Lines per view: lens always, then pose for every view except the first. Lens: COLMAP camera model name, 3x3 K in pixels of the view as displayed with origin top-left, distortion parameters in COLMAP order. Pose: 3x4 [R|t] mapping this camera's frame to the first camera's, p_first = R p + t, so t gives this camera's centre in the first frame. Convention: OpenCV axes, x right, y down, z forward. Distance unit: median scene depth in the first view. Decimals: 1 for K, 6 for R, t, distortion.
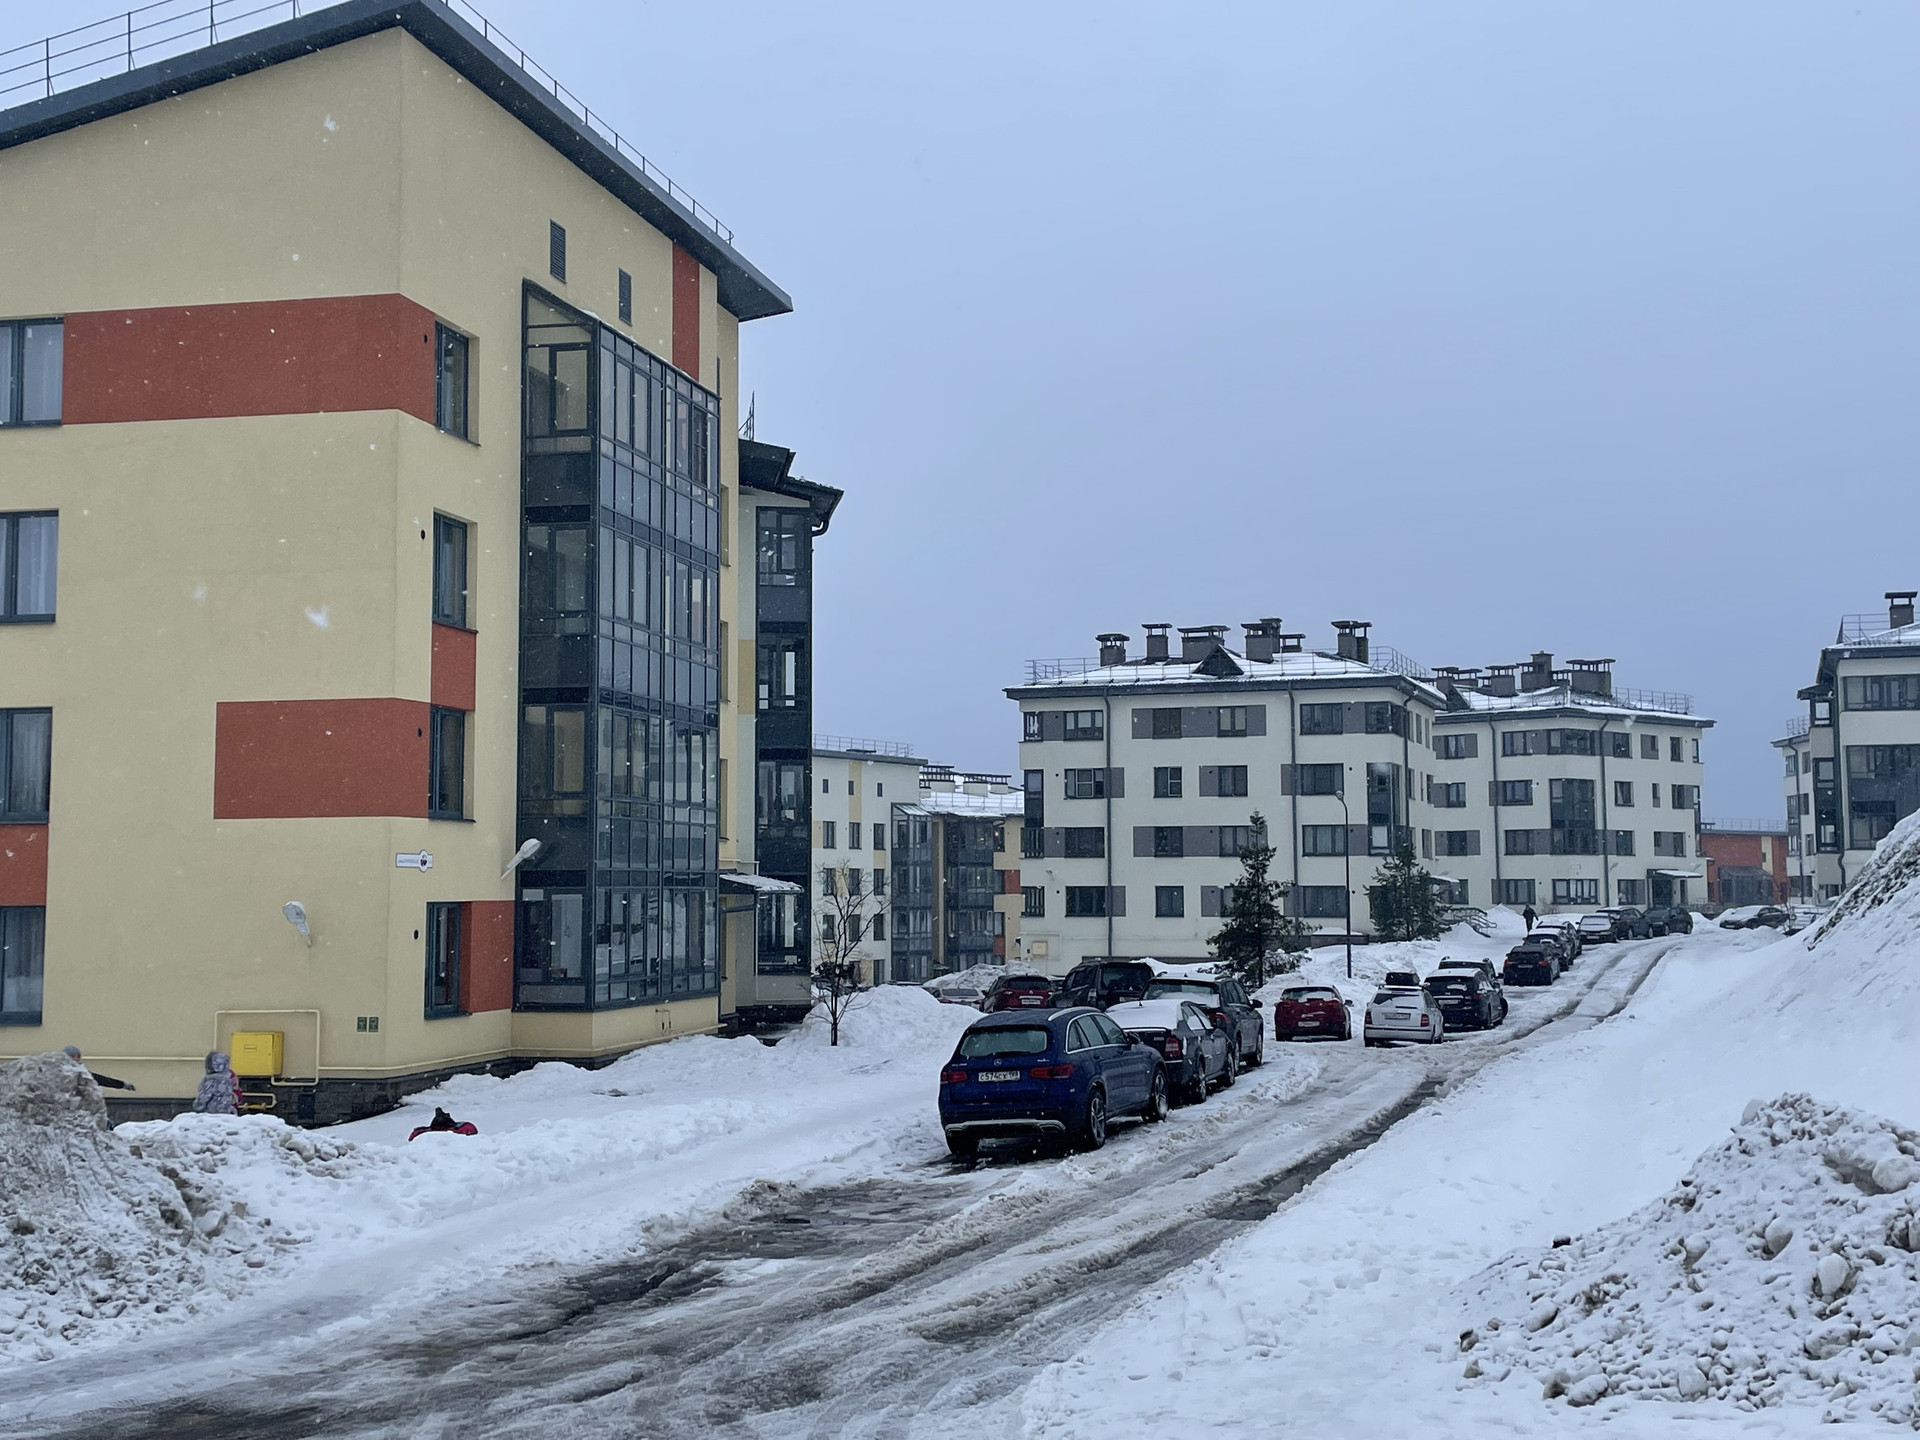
lens RADIAL K [[2307.4, 0, 909.7], [0, 2307.4, 717.2], [0, 0, 1]] dist [0.108172, -0.046515]
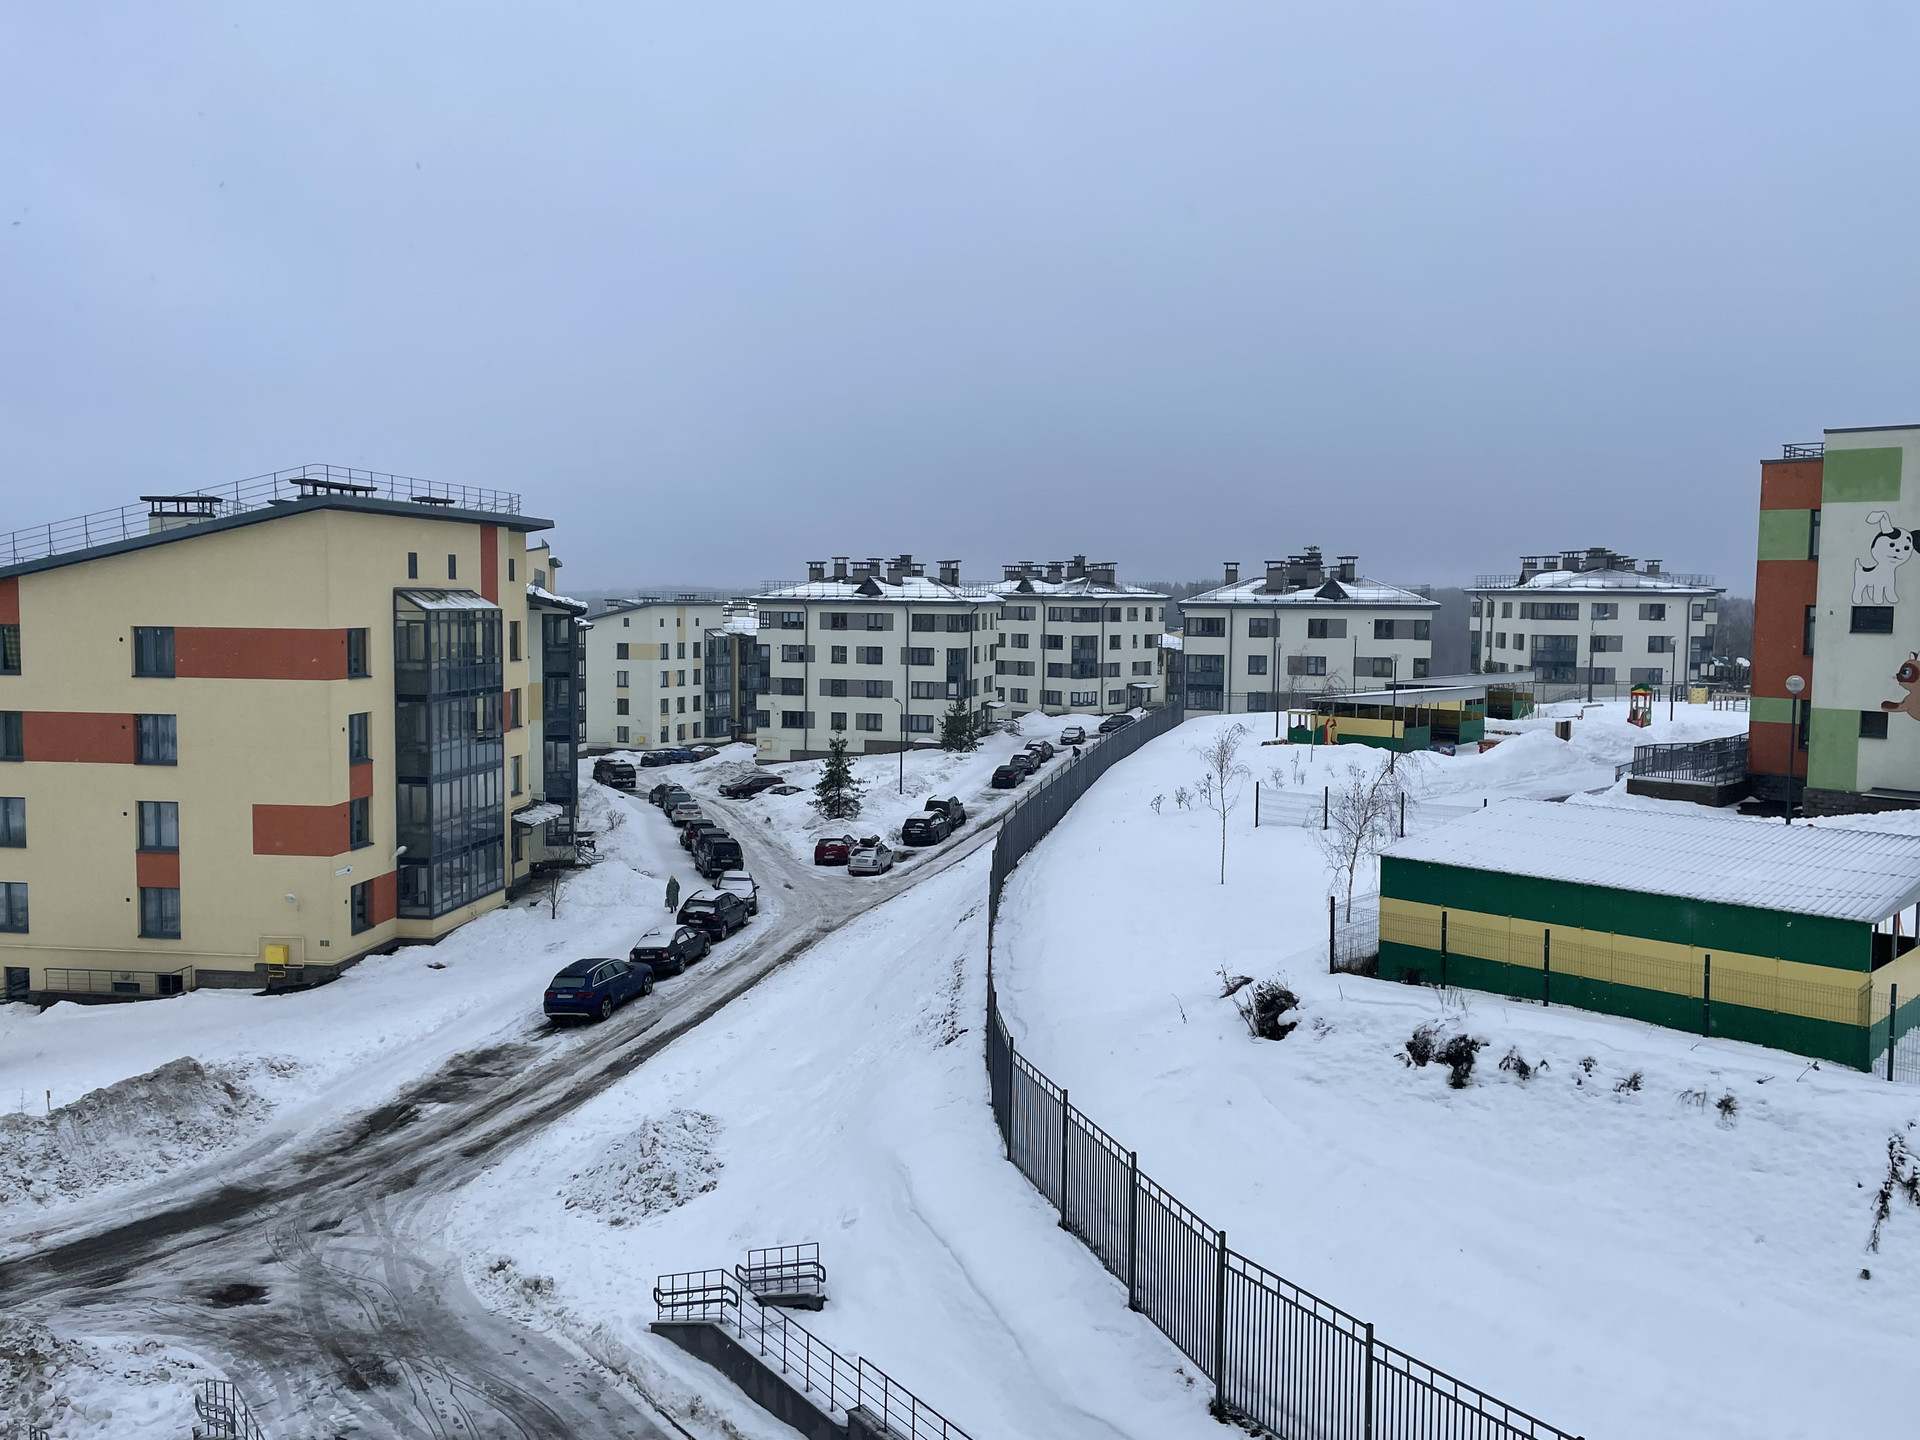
lens RADIAL K [[1564.8, 0, 960.0], [0, 1564.8, 720.0], [0, 0, 1]] dist [0.091673, -0.106906]
pose [[0.994420, 0.008060, 0.105184, 0.079070], [-0.025313, 0.986178, 0.163746, -0.123650], [-0.102411, -0.165495, 0.980879, -0.202468]]
